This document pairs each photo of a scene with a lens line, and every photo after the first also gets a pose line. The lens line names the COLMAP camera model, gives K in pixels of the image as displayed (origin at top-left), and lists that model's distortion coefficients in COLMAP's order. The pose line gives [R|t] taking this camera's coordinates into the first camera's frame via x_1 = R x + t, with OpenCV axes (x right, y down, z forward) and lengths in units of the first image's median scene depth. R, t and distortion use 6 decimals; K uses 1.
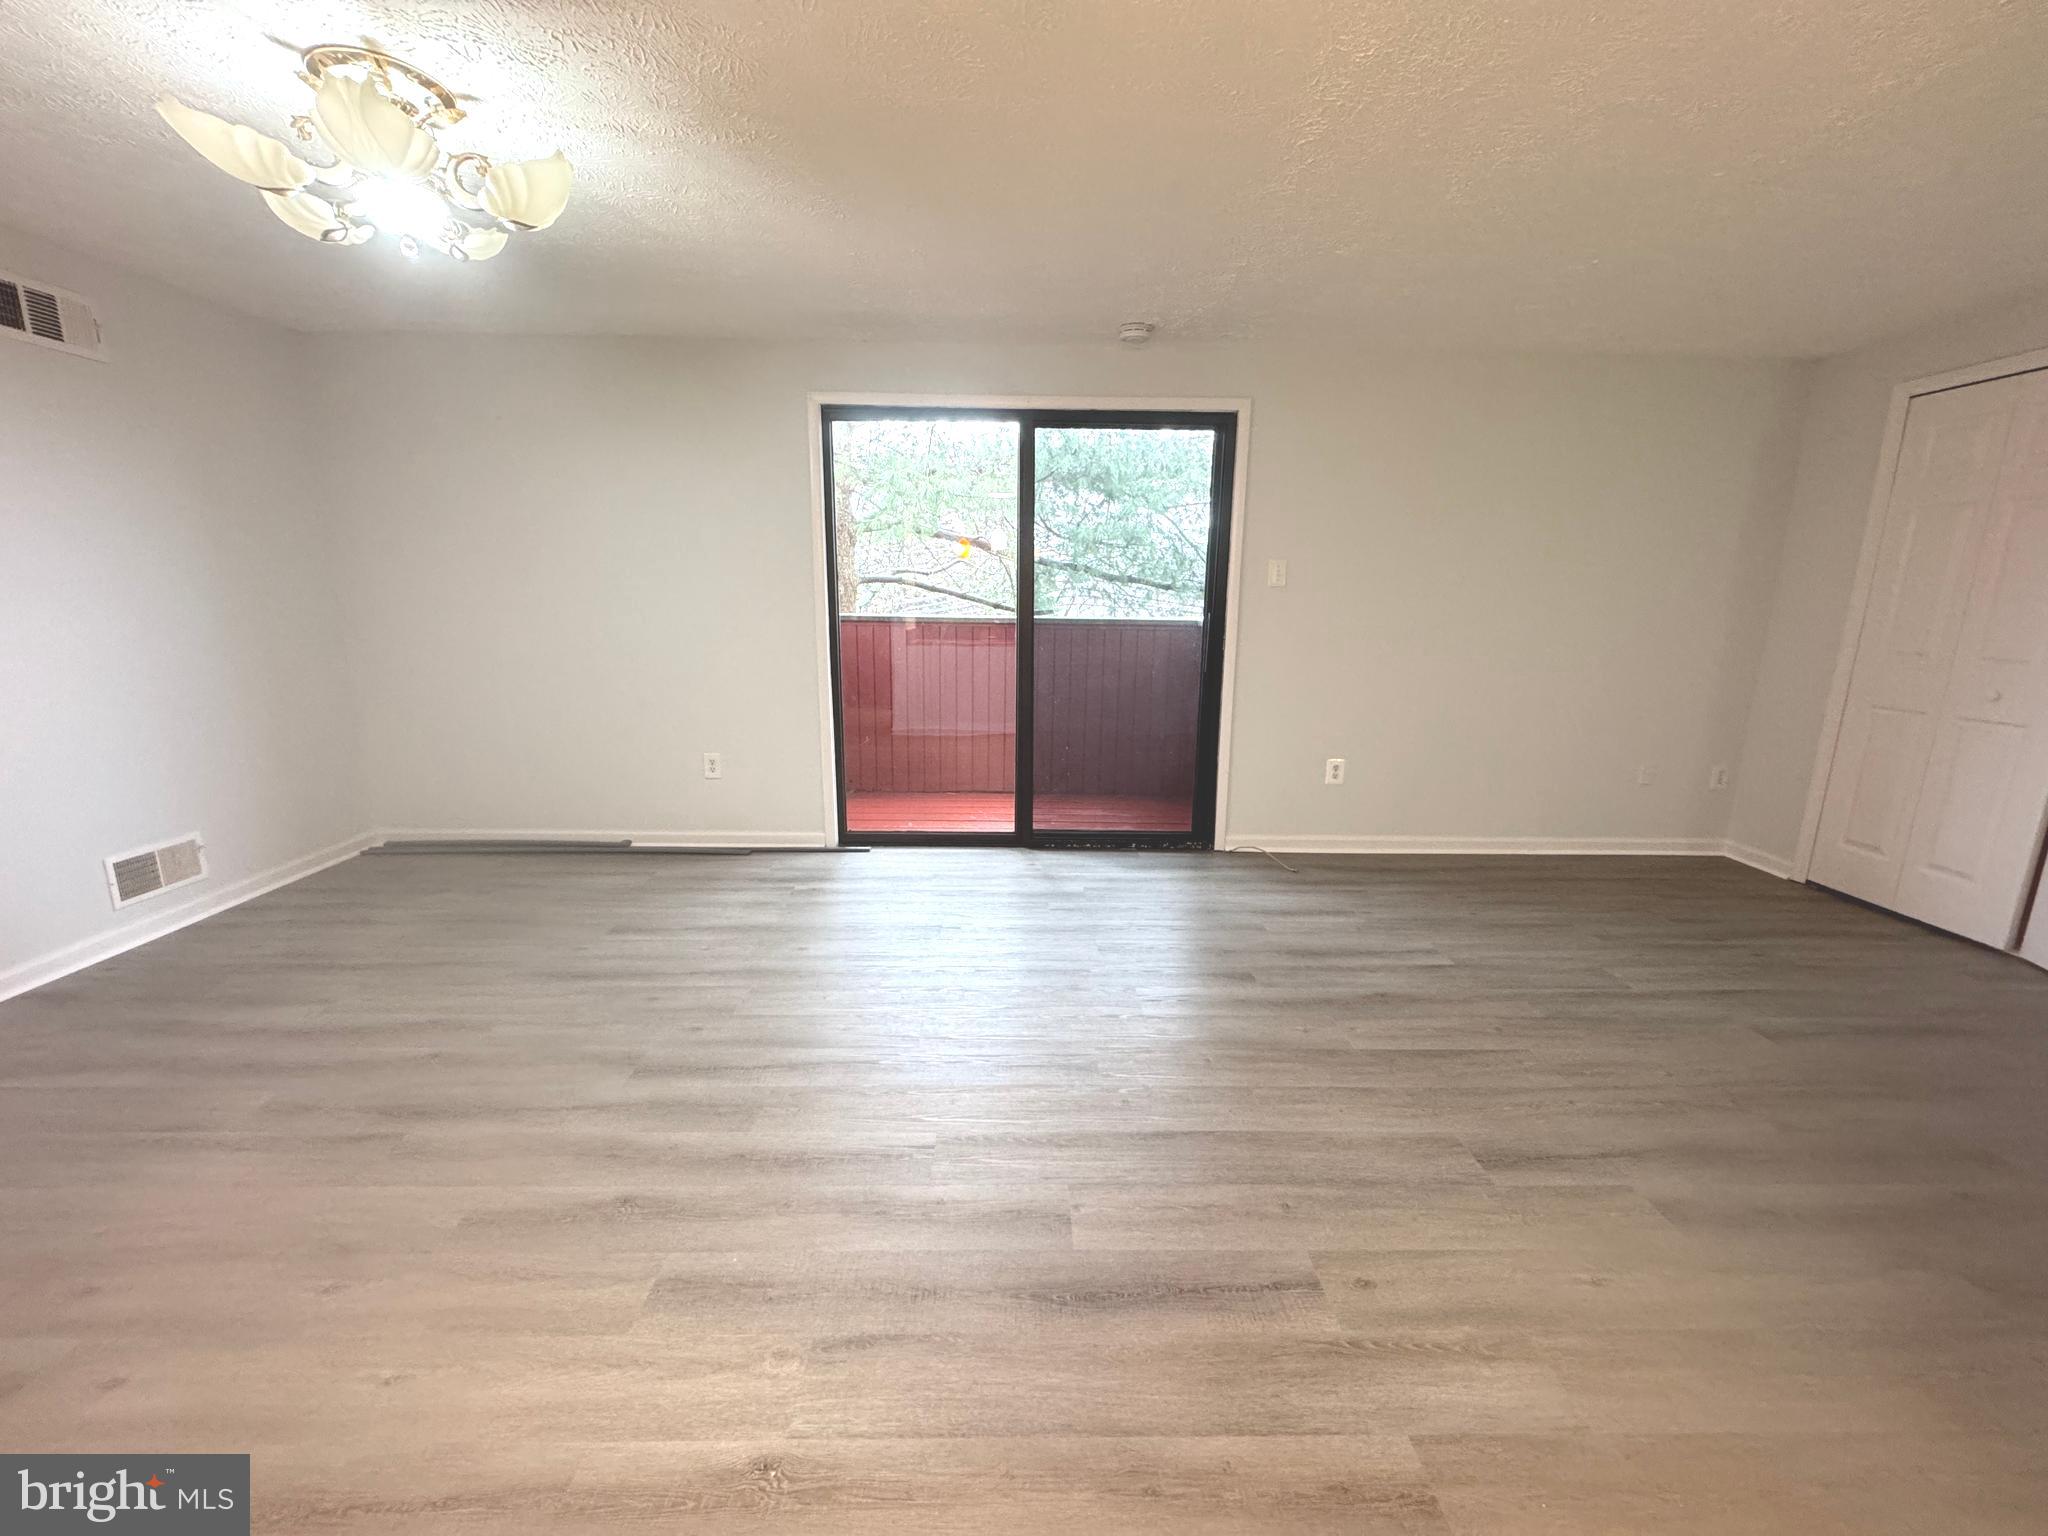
lens RADIAL K [[815.6, 0, 1031.0], [0, 815.6, 759.0], [0, 0, 1]] dist [-0.000602, -0.000226]
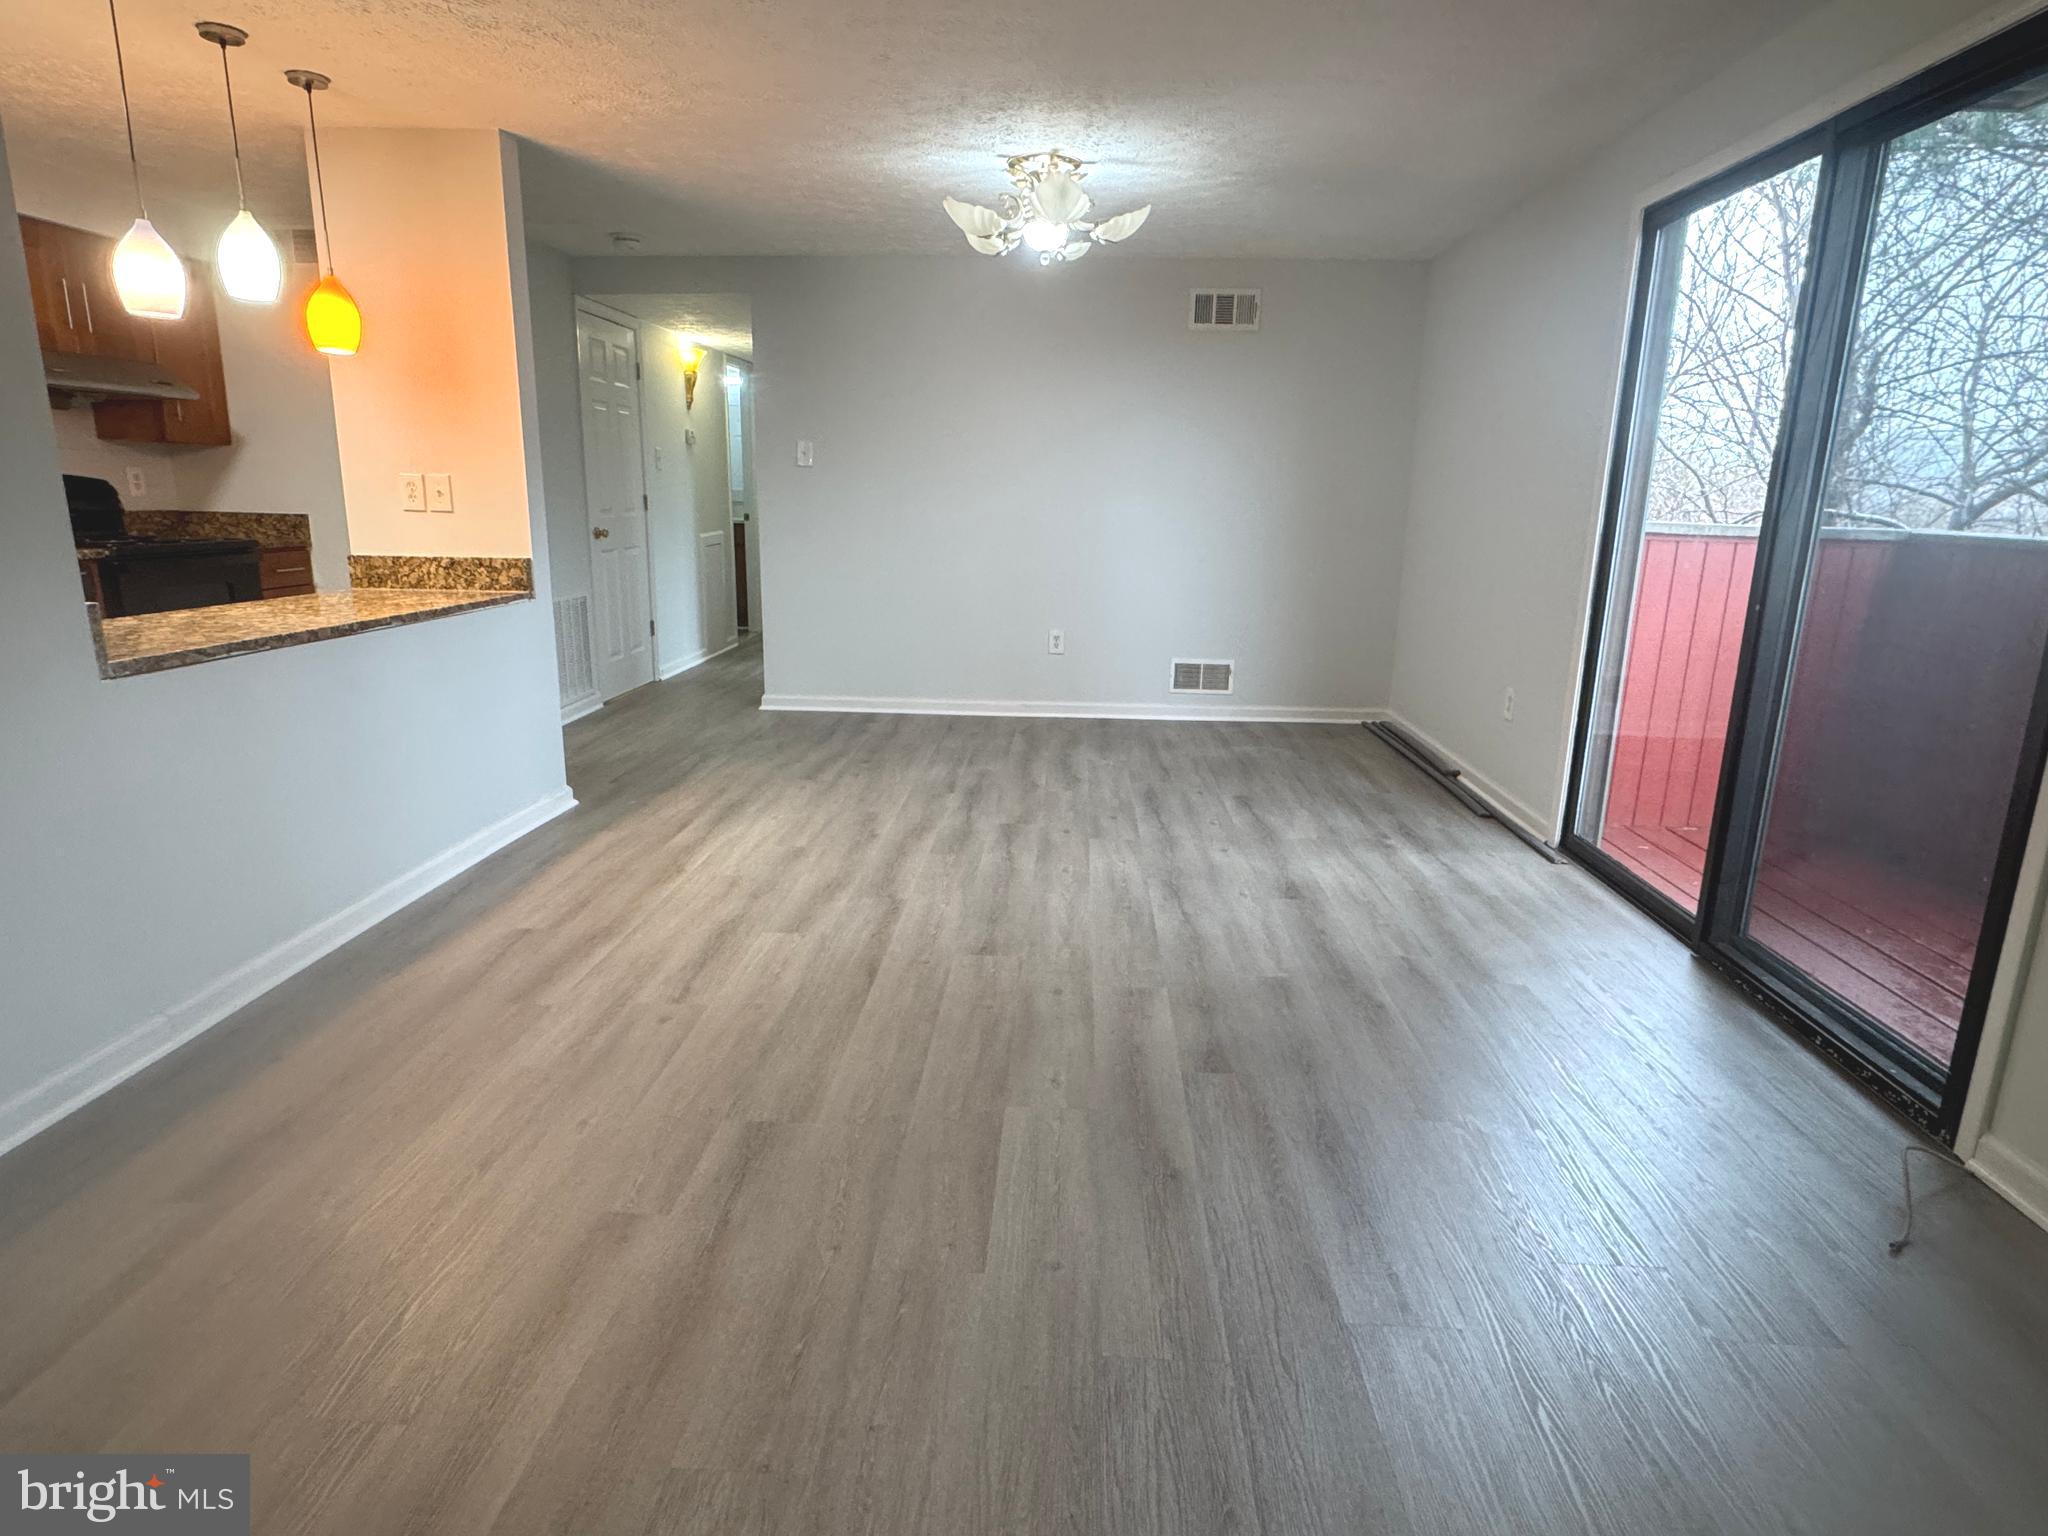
lens RADIAL K [[1136.4, 0, 1030.1], [0, 1136.4, 770.6], [0, 0, 1]] dist [-0.004032, -0.002243]
pose [[-0.057125, 0.227107, -0.972193, 0.951341], [-0.219768, 0.947037, 0.234144, -0.113492], [0.973878, 0.227032, -0.004188, 0.709728]]
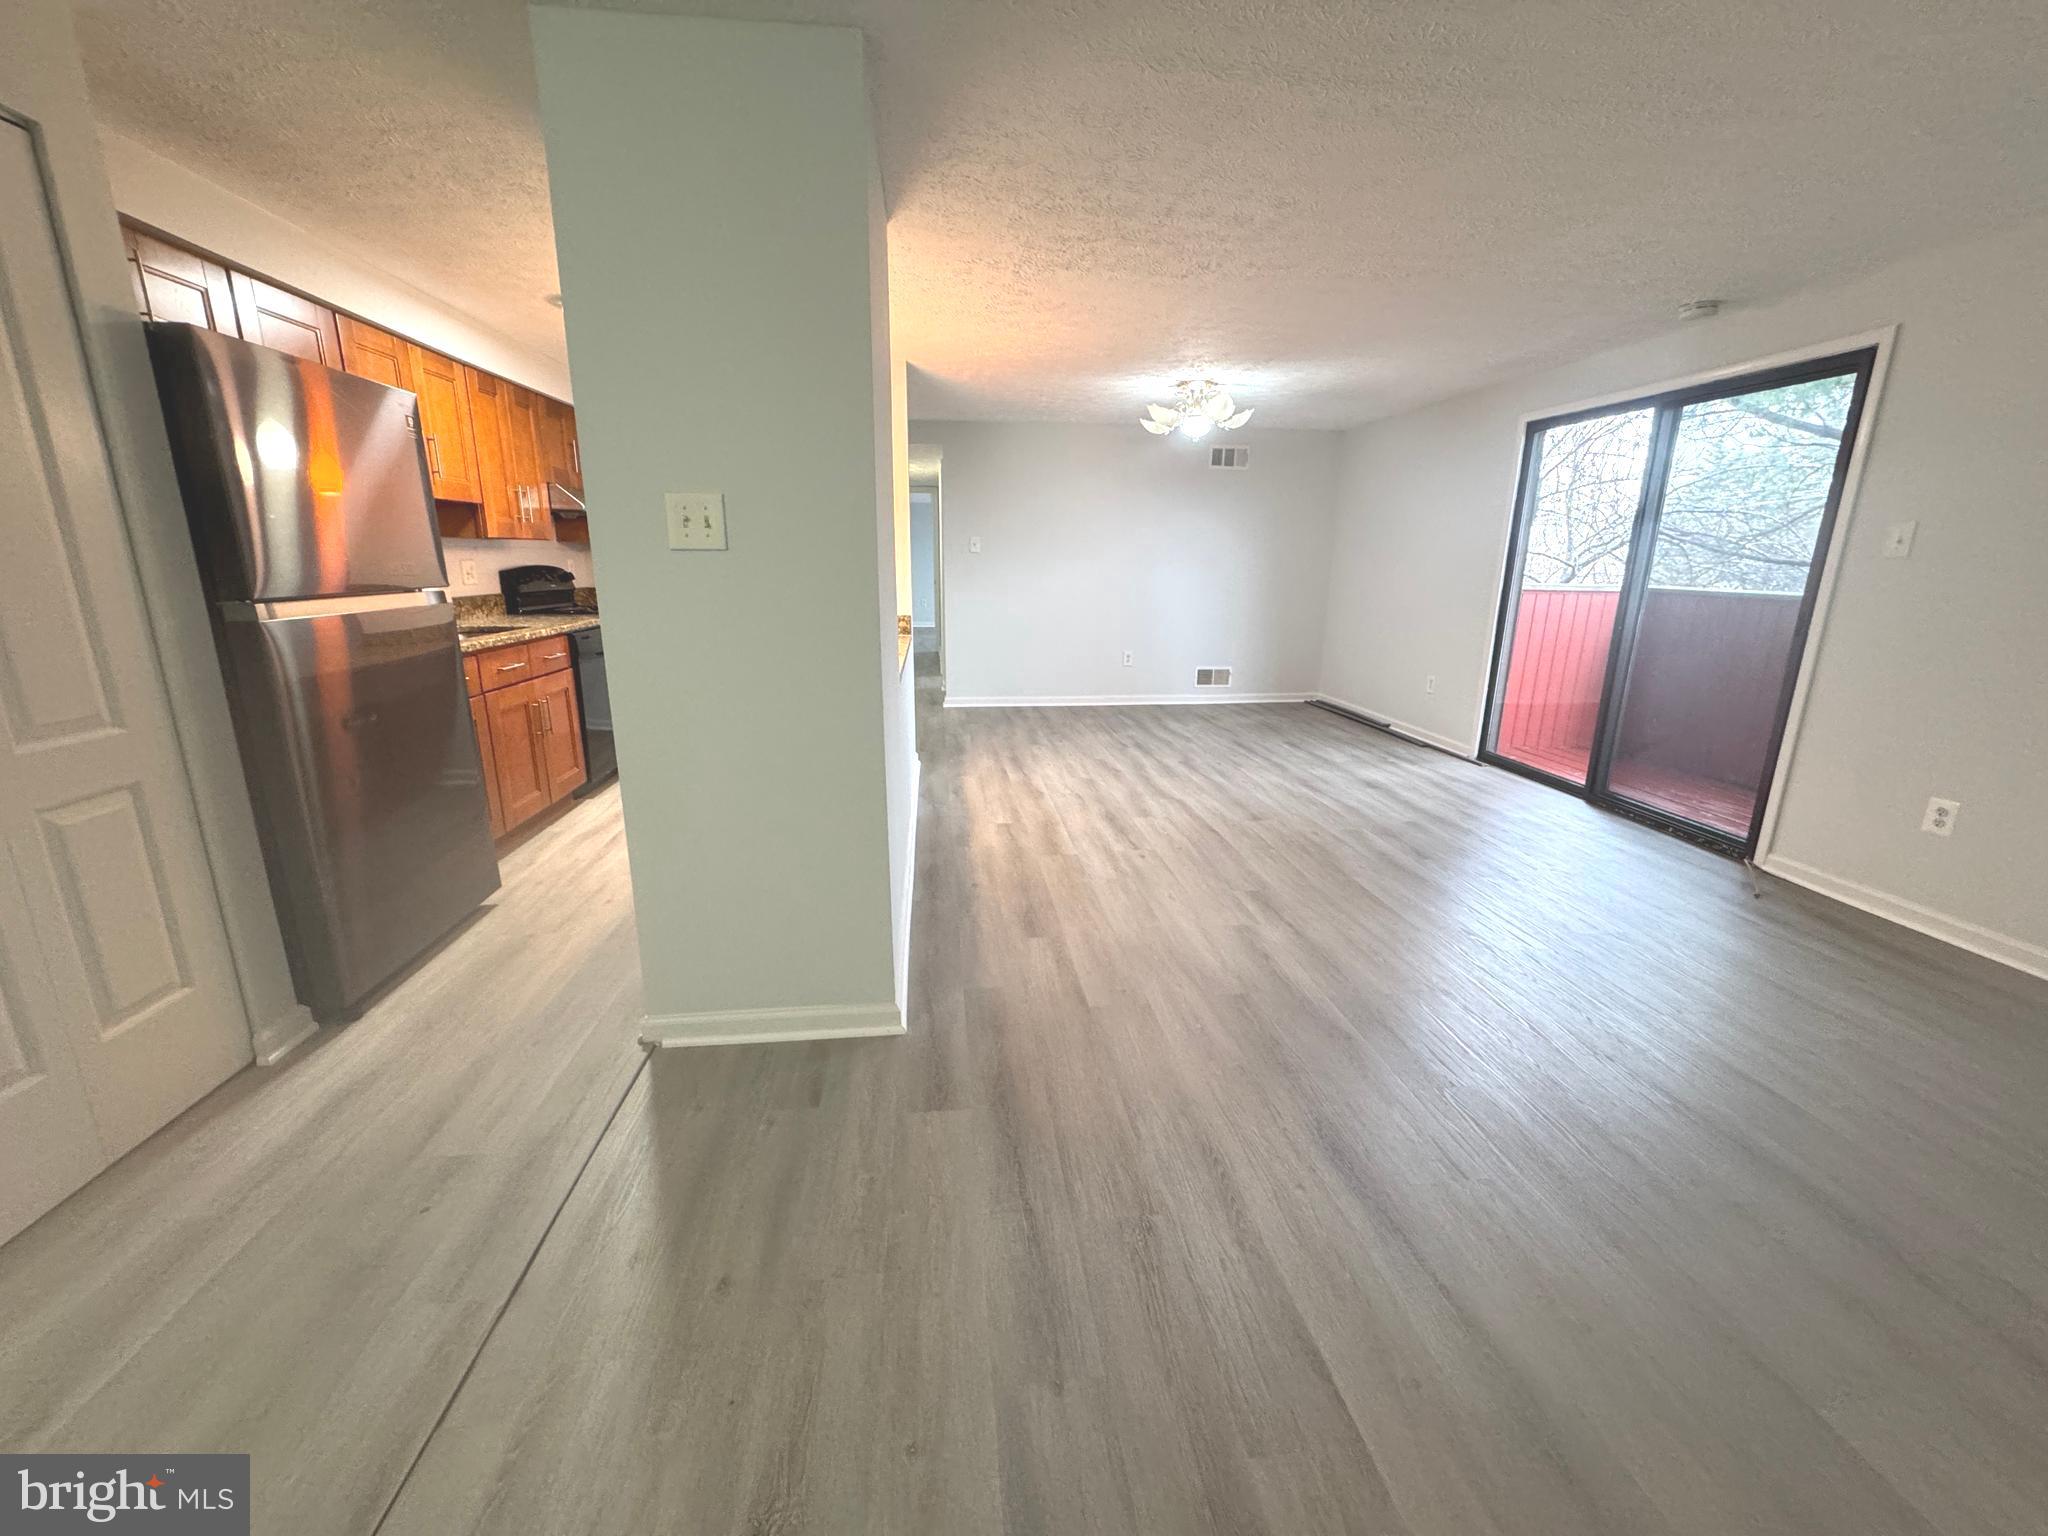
lens RADIAL K [[815.6, 0, 1031.0], [0, 815.6, 759.0], [0, 0, 1]] dist [-0.000602, -0.000226]
pose [[0.102029, 0.229929, -0.967844, 1.254871], [-0.207592, 0.956423, 0.205332, -0.018603], [0.972880, 0.179967, 0.145314, 0.144269]]
